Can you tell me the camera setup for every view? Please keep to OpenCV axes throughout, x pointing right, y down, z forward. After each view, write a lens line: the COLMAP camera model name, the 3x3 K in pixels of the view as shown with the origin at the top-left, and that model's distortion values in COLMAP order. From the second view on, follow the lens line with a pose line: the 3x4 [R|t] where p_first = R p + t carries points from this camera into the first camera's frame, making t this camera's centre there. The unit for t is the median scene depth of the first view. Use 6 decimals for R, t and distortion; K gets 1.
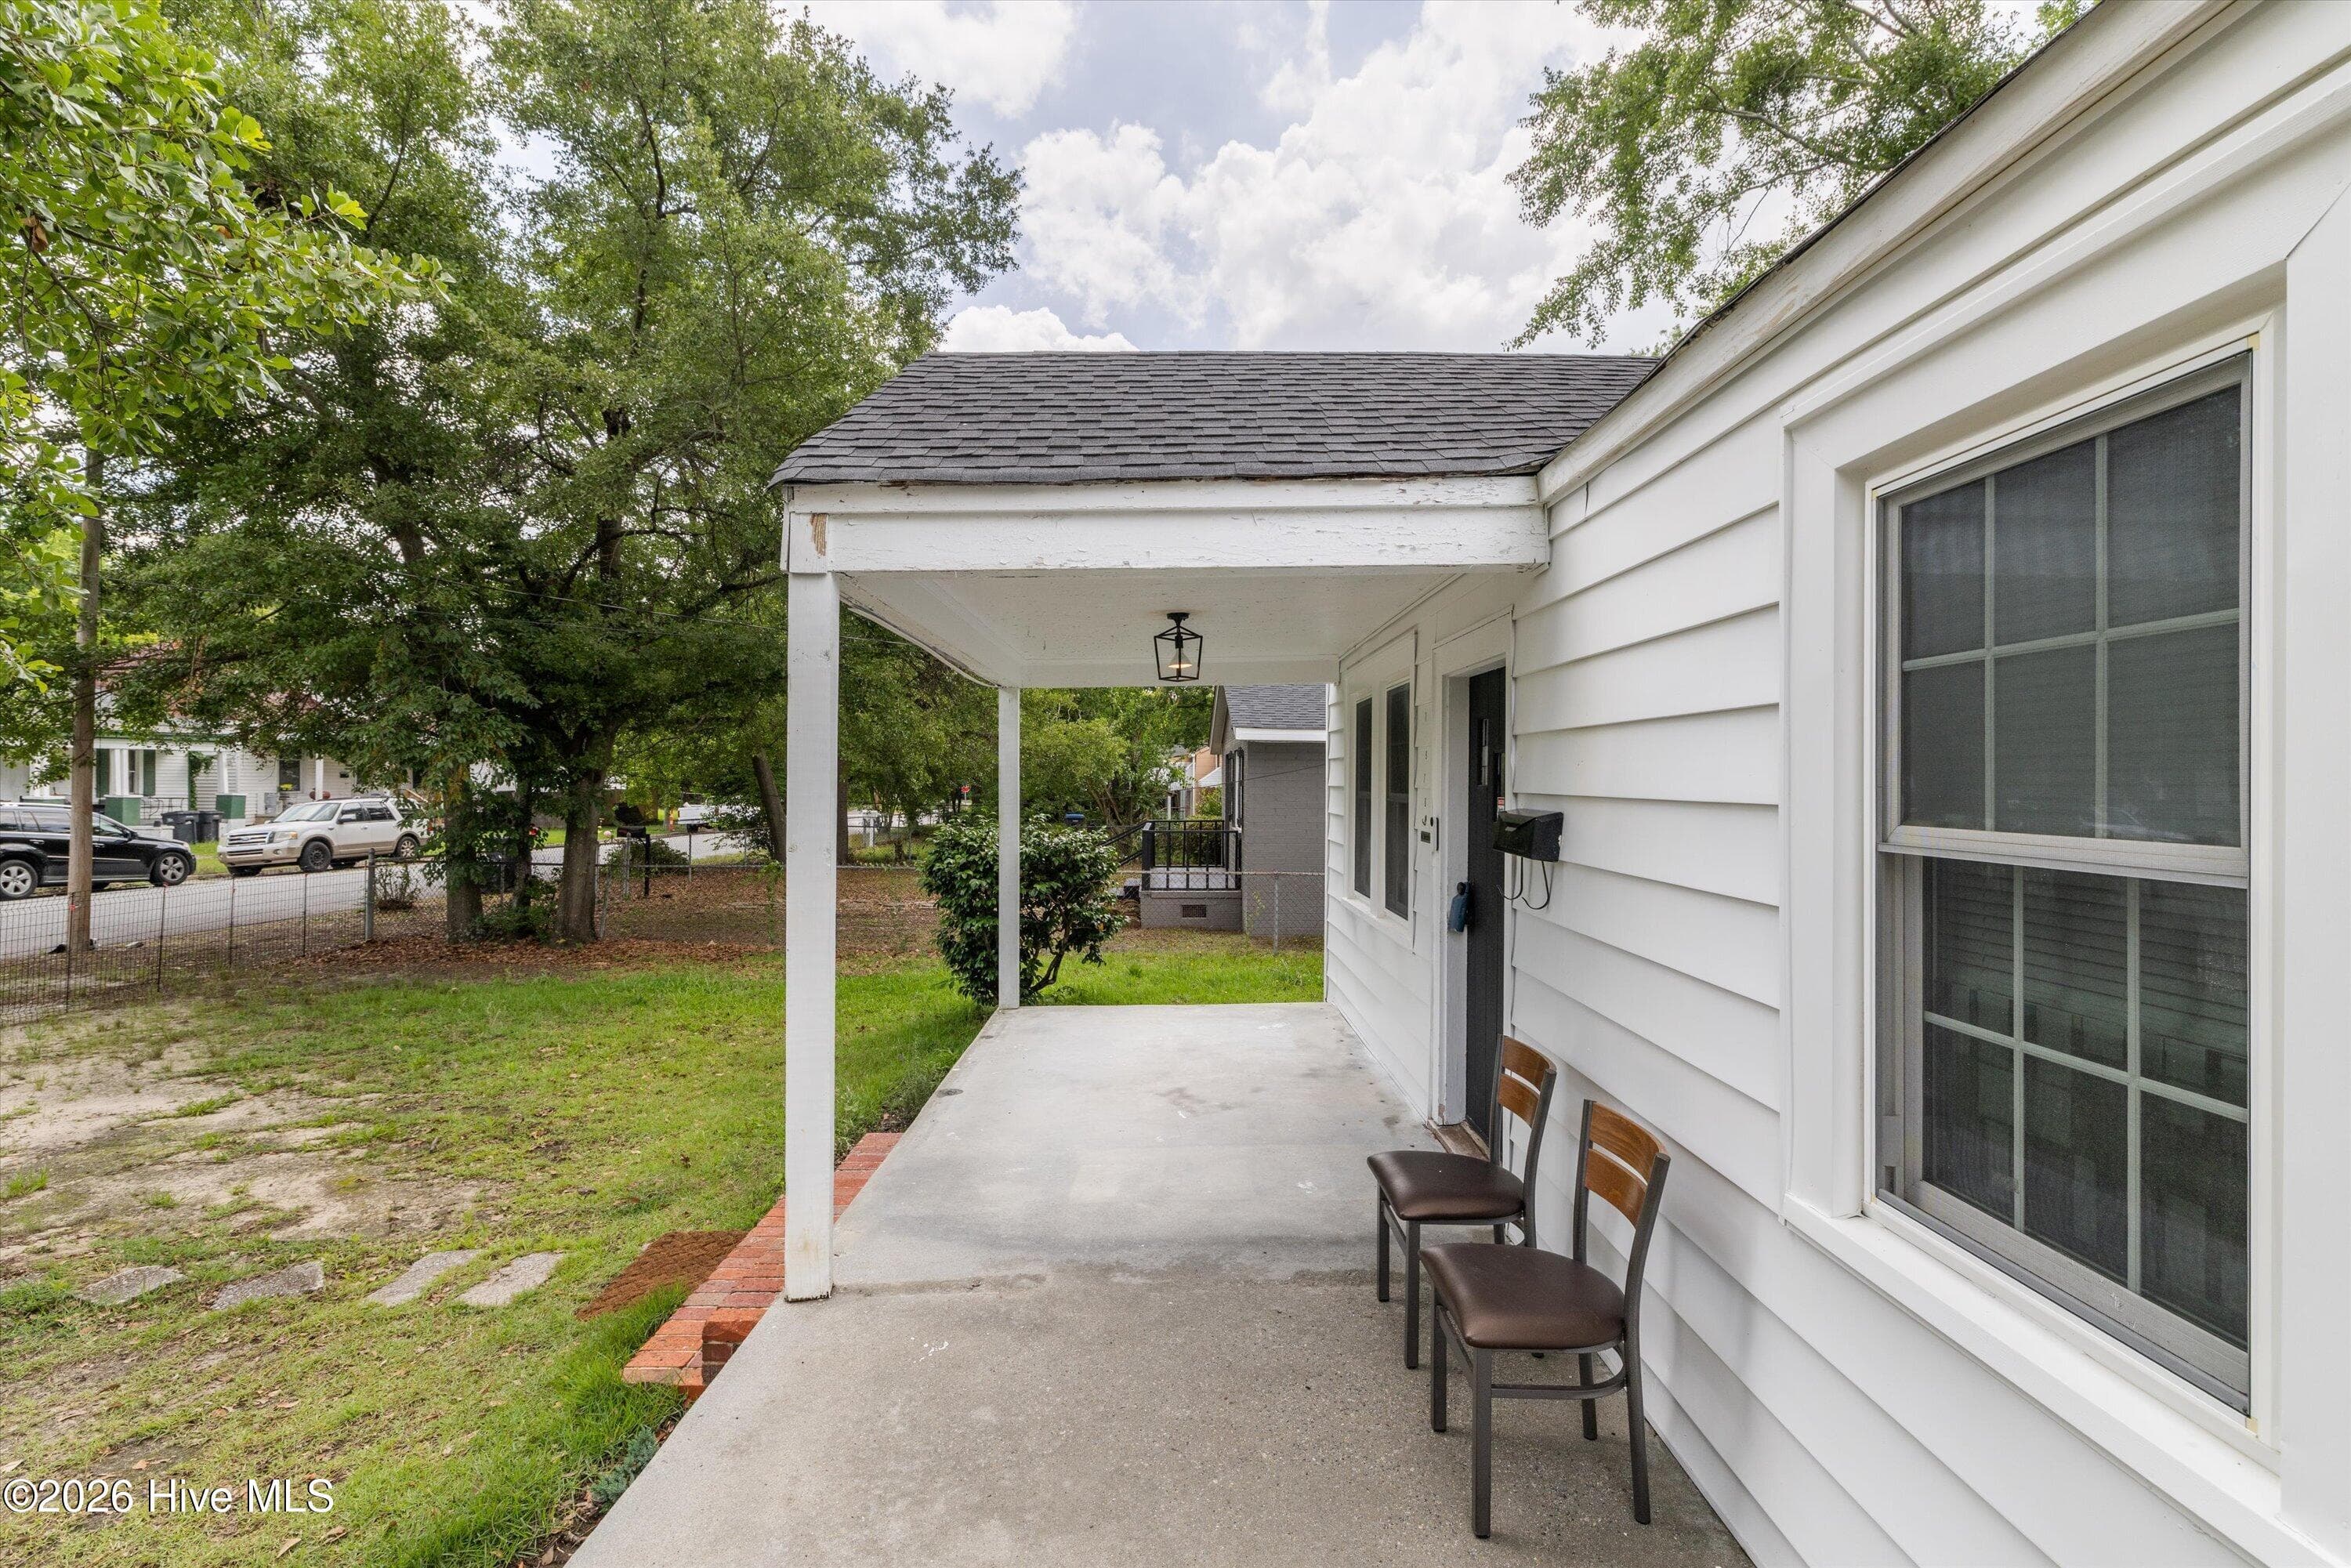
lens RADIAL K [[1044.8, 0, 1175.5], [0, 1044.8, 784.0], [0, 0, 1]] dist [-0.000720, 0.000033]
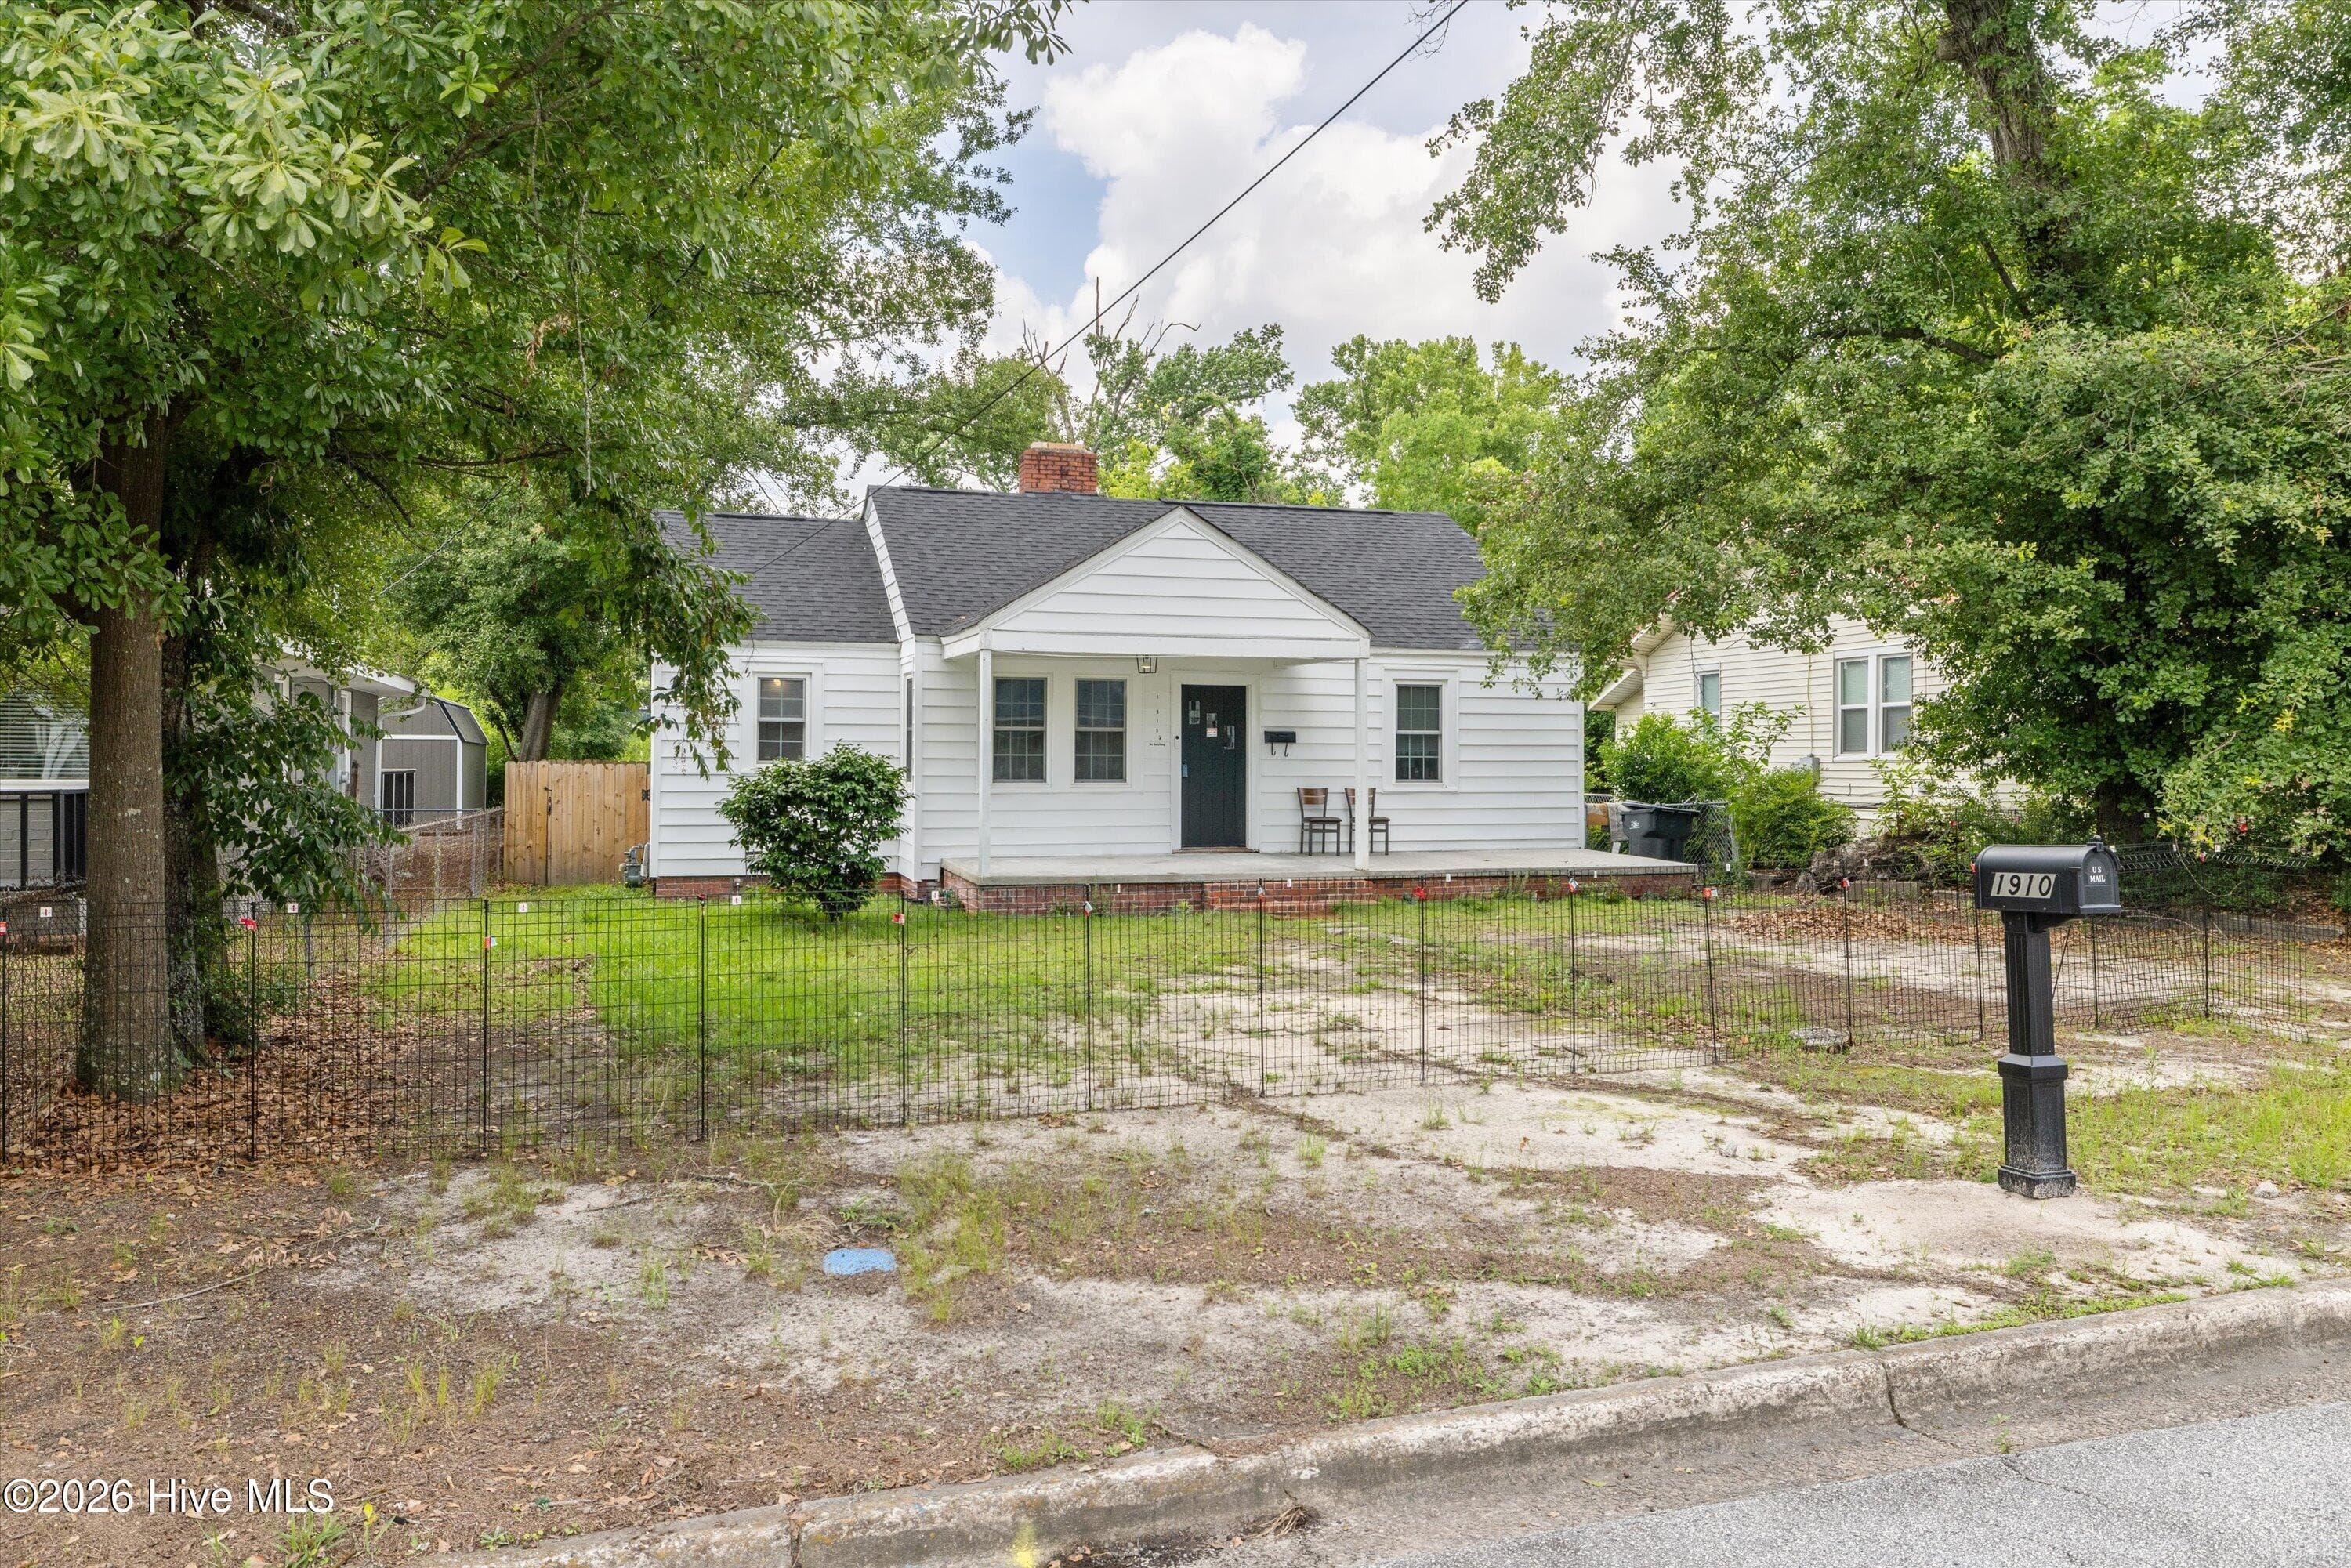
lens RADIAL K [[1688.9, 0, 1165.1], [0, 1688.9, 735.2], [0, 0, 1]] dist [-0.003957, -0.000162]
pose [[-0.286390, 0.007778, 0.958082, -4.416671], [-0.000632, 0.999965, -0.008307, 0.075865], [-0.958113, -0.002985, -0.286375, 2.590192]]
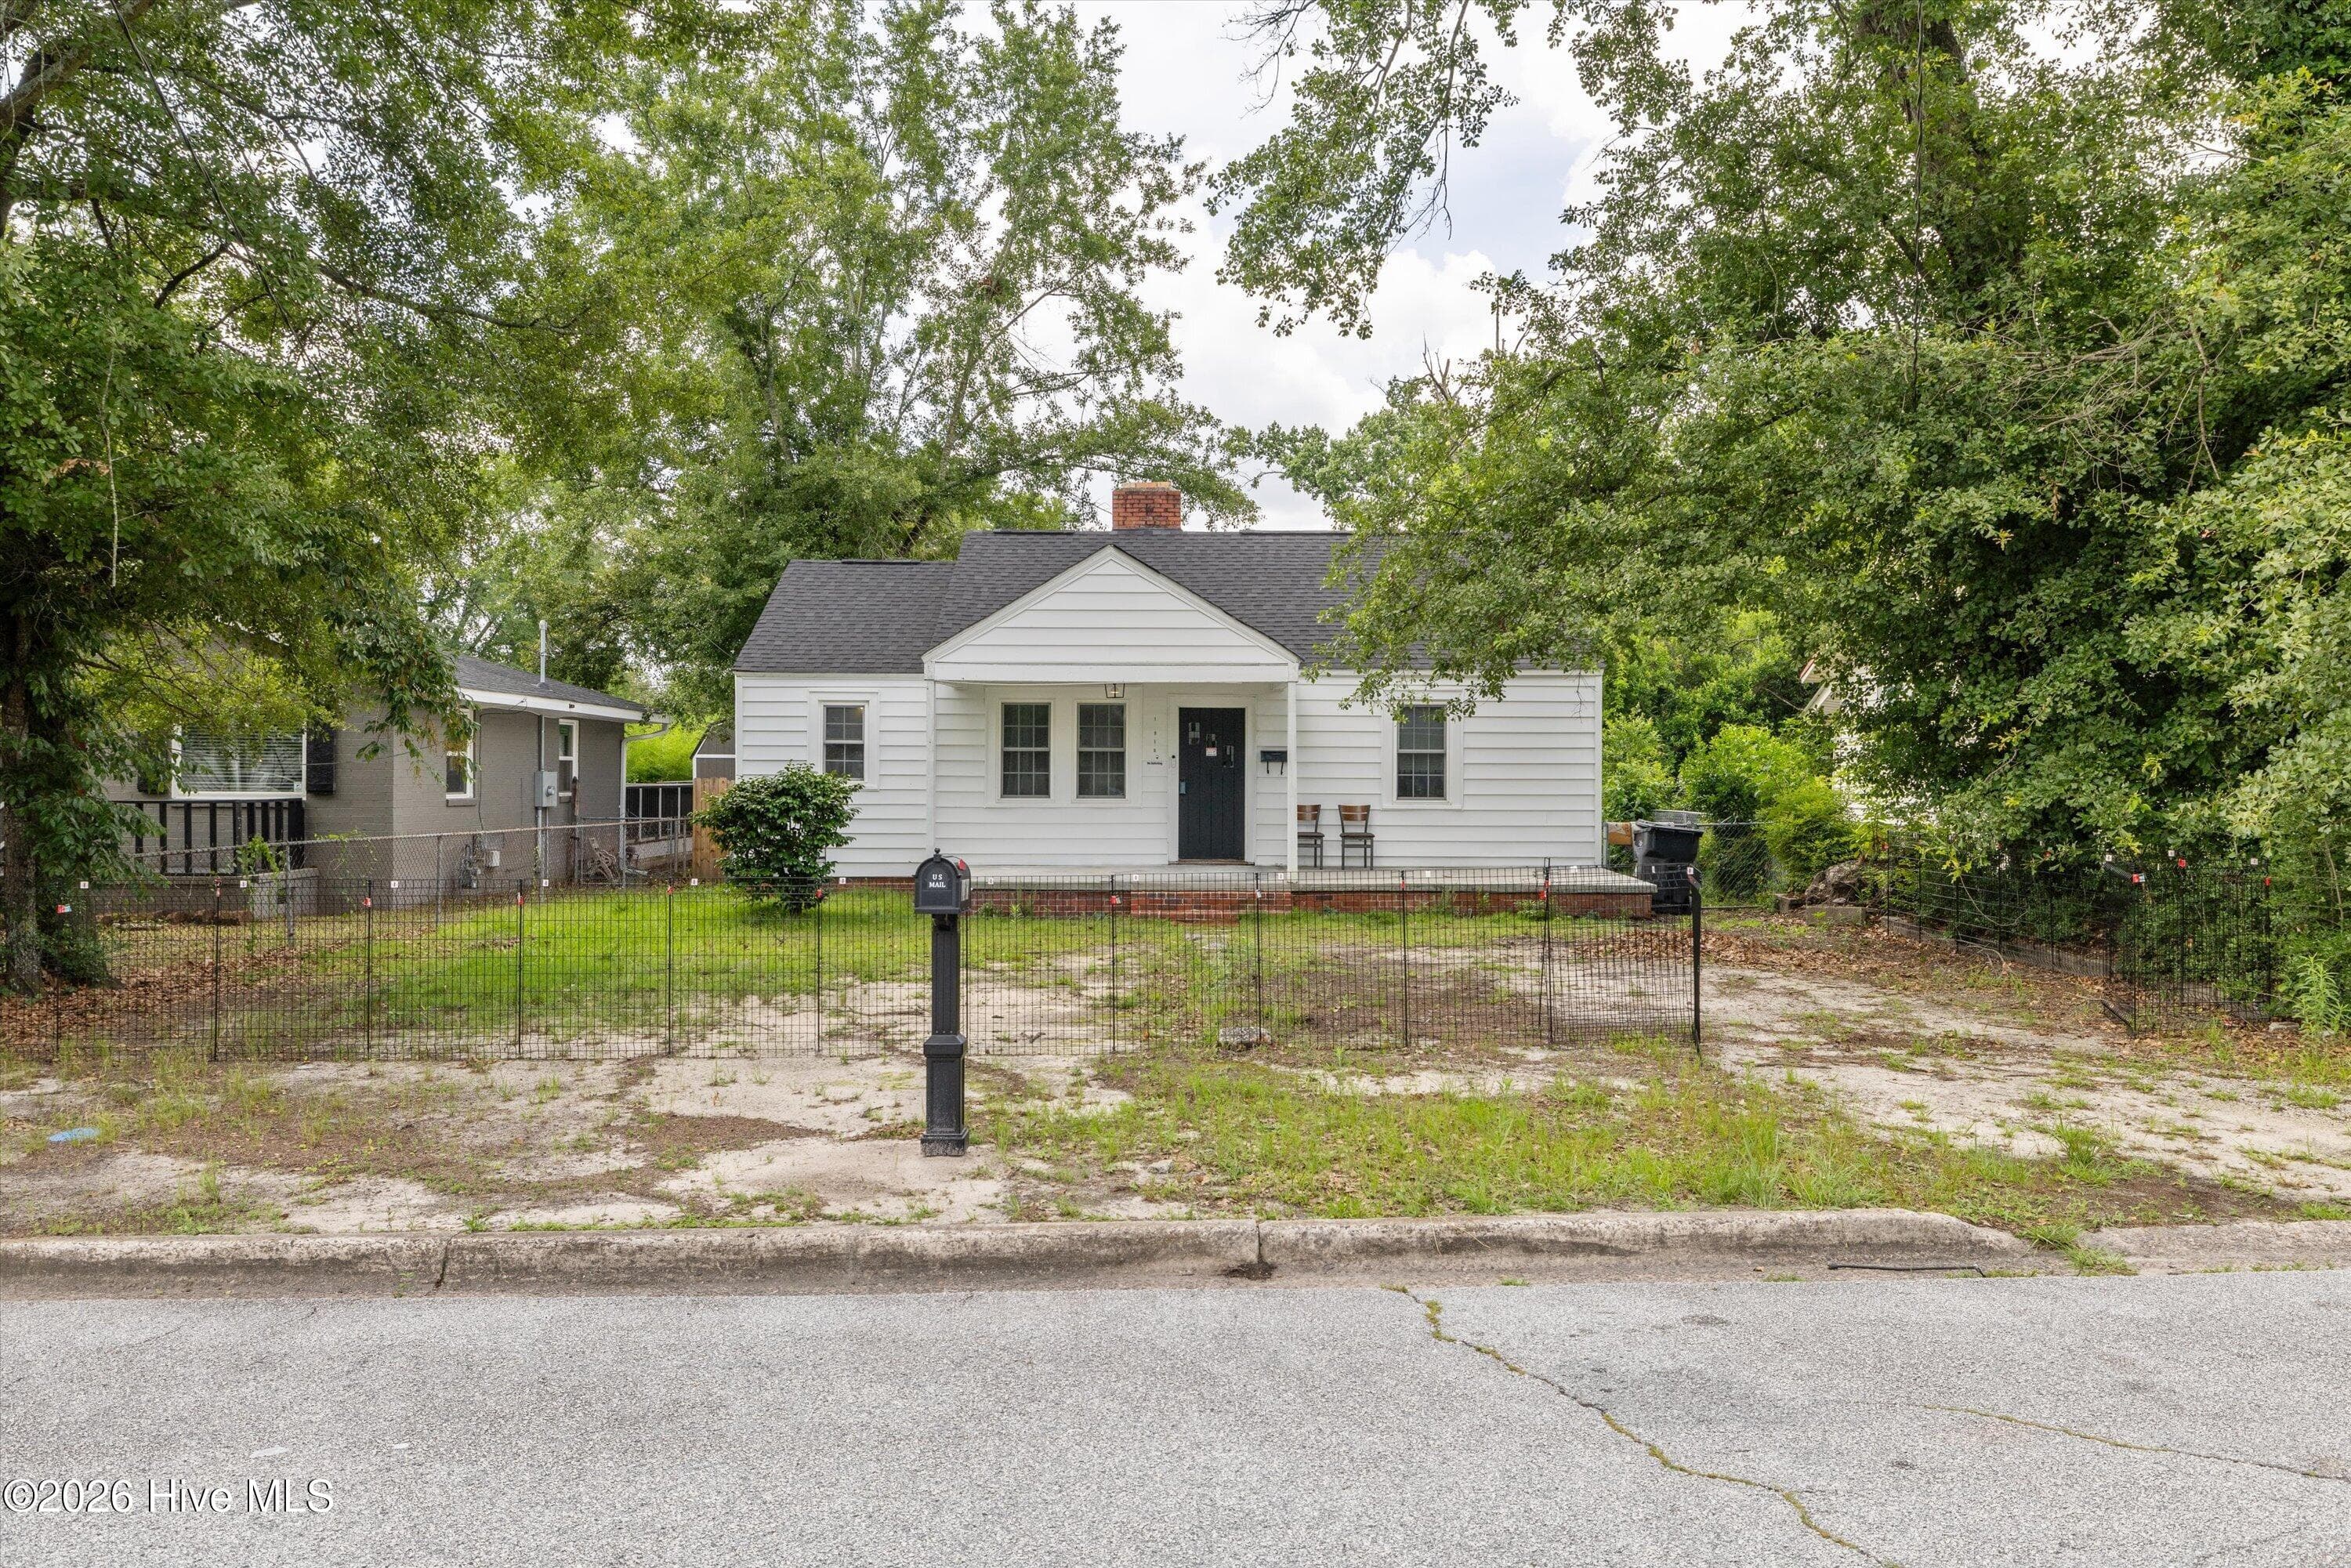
lens RADIAL K [[1674.4, 0, 1175.5], [0, 1674.4, 784.0], [0, 0, 1]] dist [-0.003418, -0.003612]
pose [[0.010304, -0.011578, 0.999880, -4.957141], [-0.000032, 0.999933, 0.011579, 0.065576], [-0.999947, -0.000152, 0.010303, 1.088316]]
